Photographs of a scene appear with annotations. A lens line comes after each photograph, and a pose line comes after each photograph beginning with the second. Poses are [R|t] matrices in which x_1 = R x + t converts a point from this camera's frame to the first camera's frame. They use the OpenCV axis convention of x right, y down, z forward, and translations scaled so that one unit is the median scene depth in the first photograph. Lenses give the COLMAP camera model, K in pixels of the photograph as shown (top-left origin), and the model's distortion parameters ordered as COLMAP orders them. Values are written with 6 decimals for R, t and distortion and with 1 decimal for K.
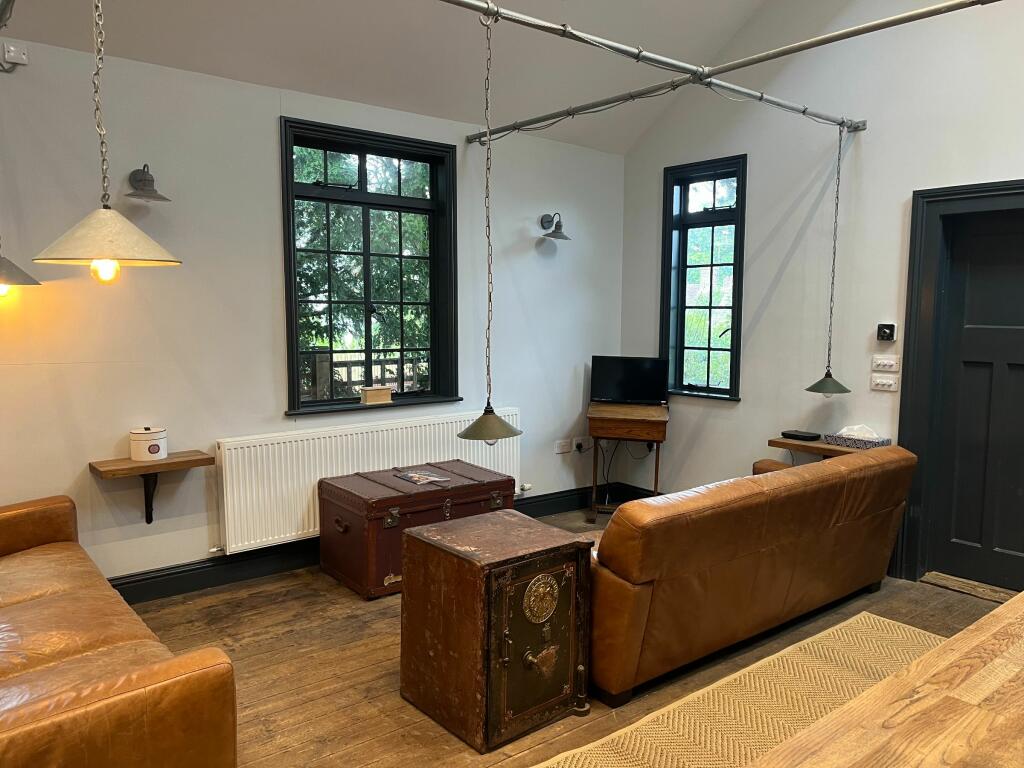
lens RADIAL K [[778.8, 0, 510.8], [0, 778.8, 389.5], [0, 0, 1]] dist [0.048065, -0.023549]
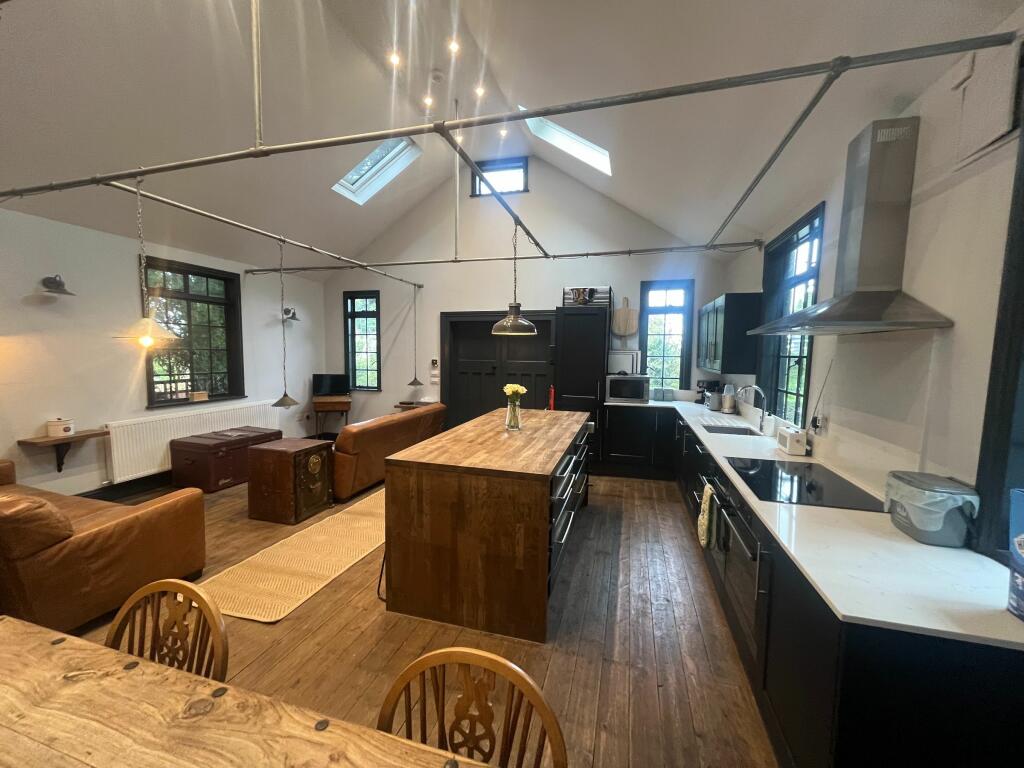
lens RADIAL K [[416.2, 0, 509.2], [0, 416.2, 385.8], [0, 0, 1]] dist [-0.004221, 0.001121]
pose [[0.825987, -0.040484, 0.562233, -0.123485], [0.049978, 0.998749, -0.001509, 0.023229], [-0.561469, 0.029346, 0.826977, -0.337303]]
